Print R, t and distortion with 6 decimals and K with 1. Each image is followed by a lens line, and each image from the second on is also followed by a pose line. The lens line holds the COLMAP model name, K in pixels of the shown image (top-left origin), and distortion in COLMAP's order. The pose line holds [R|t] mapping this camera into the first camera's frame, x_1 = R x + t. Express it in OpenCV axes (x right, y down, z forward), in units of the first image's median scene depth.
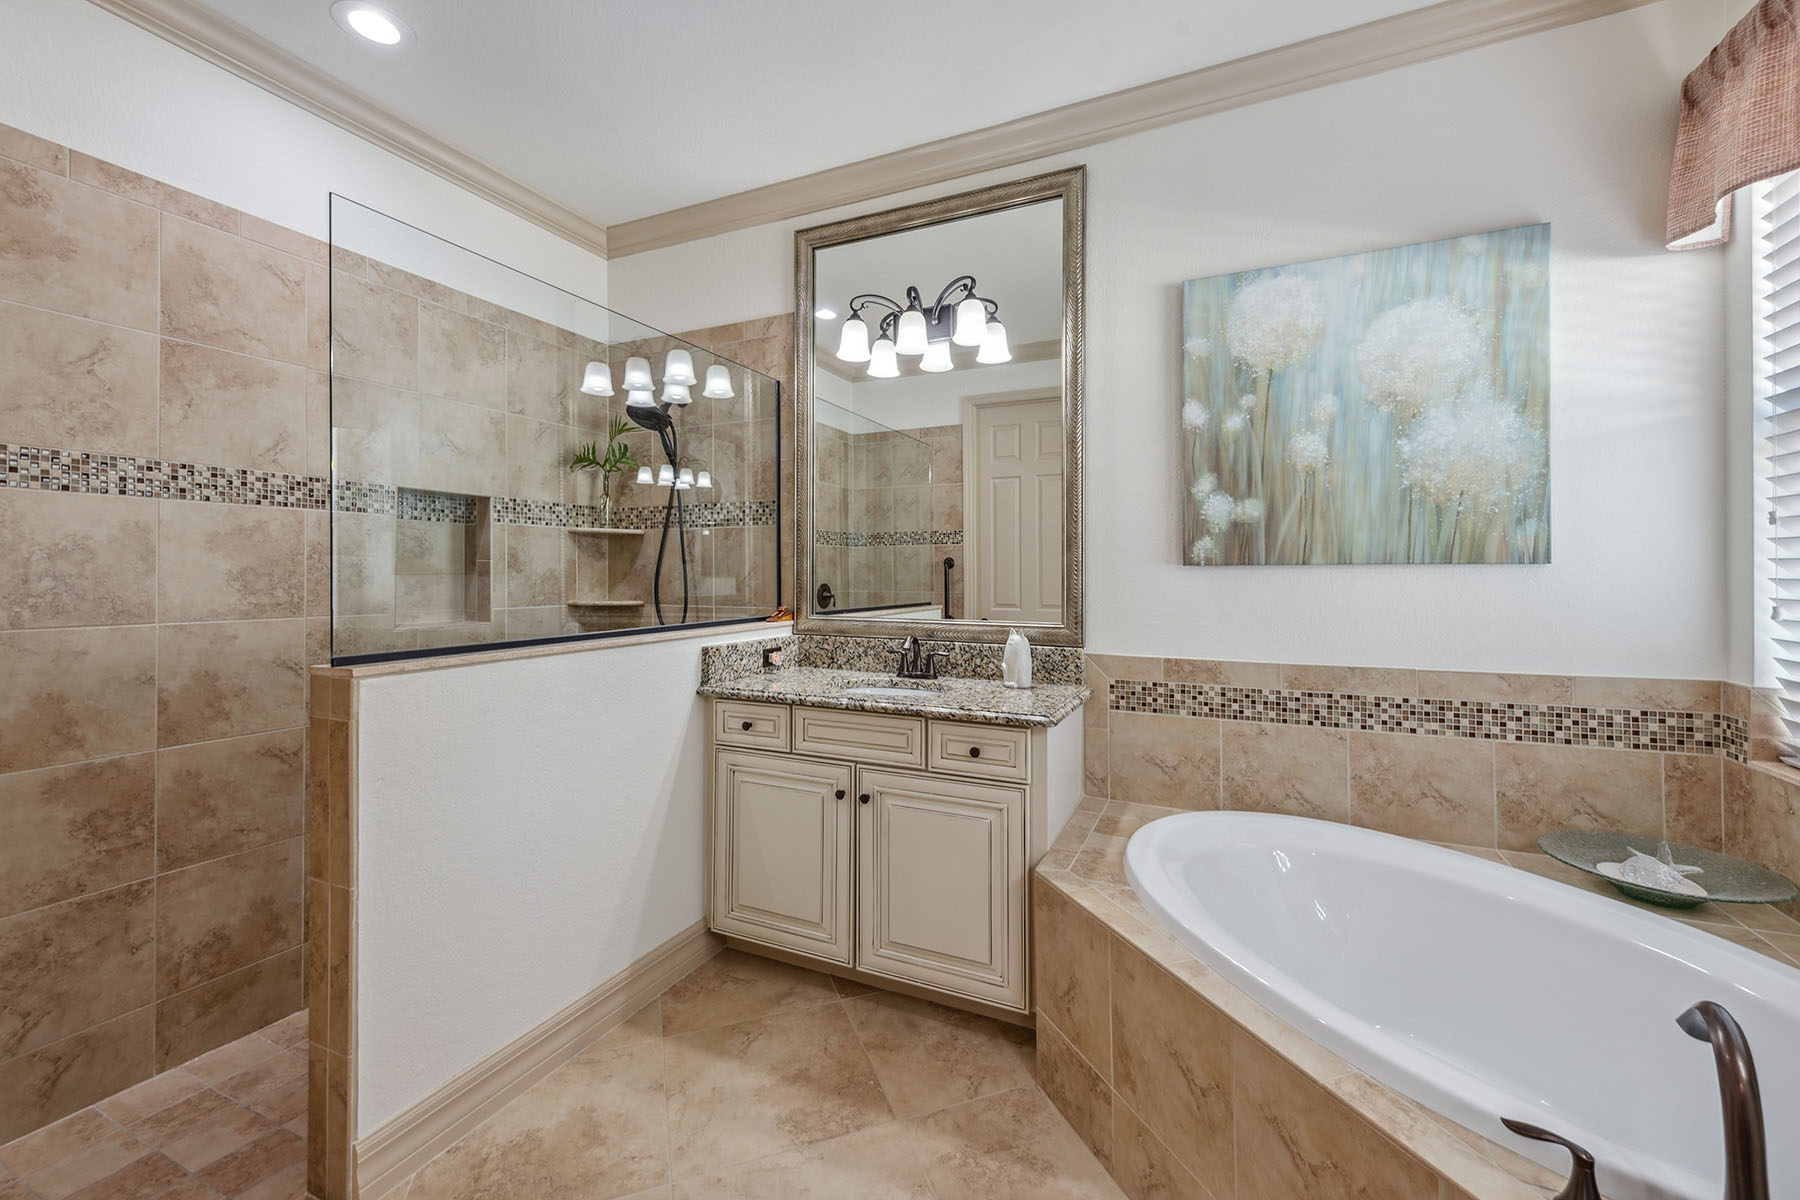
lens RADIAL K [[725.6, 0, 901.7], [0, 725.6, 567.5], [0, 0, 1]] dist [0.015621, -0.004064]
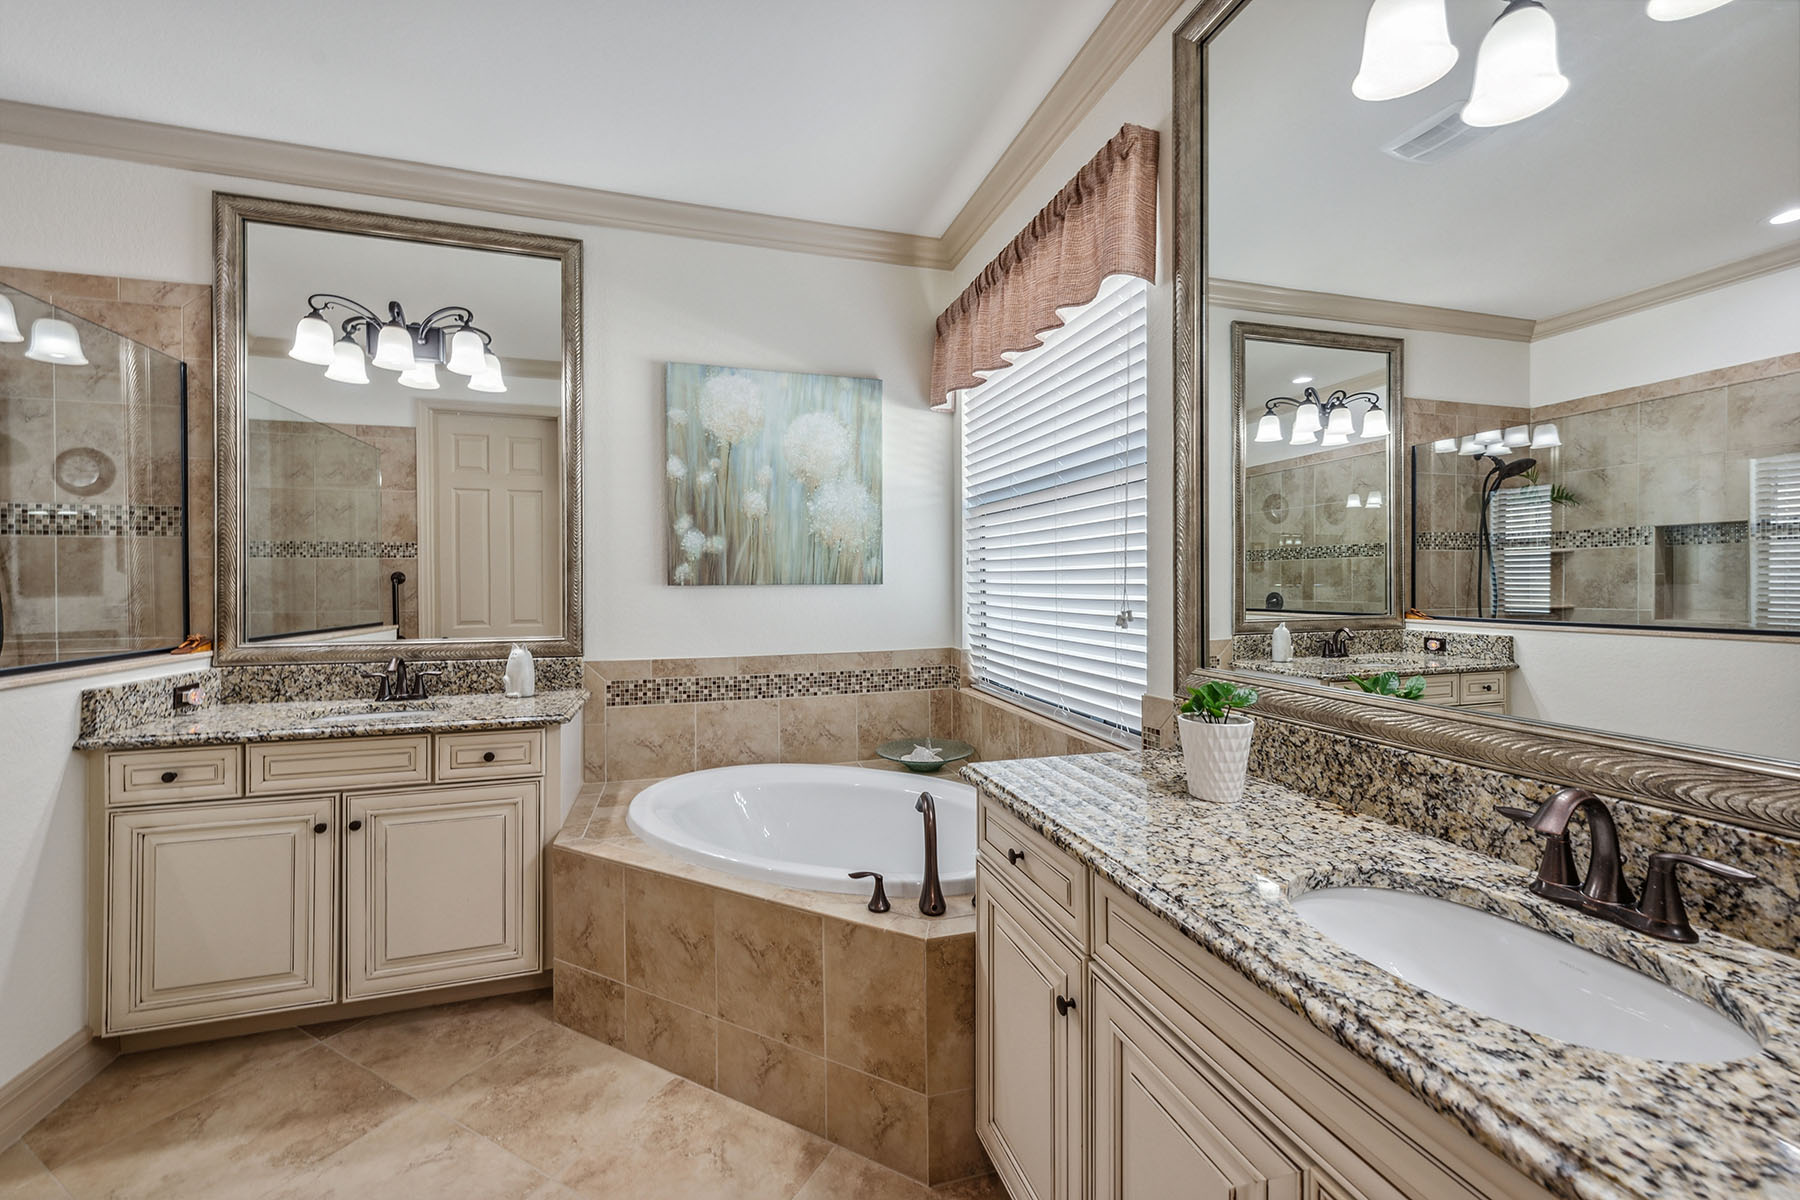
lens RADIAL K [[725.6, 0, 902.6], [0, 725.6, 585.2], [0, 0, 1]] dist [0.015621, -0.004064]
pose [[0.748844, -0.006244, 0.662717, -0.148953], [-0.001435, 0.999938, 0.011044, -0.018283], [-0.662745, -0.009221, 0.748788, -0.226702]]
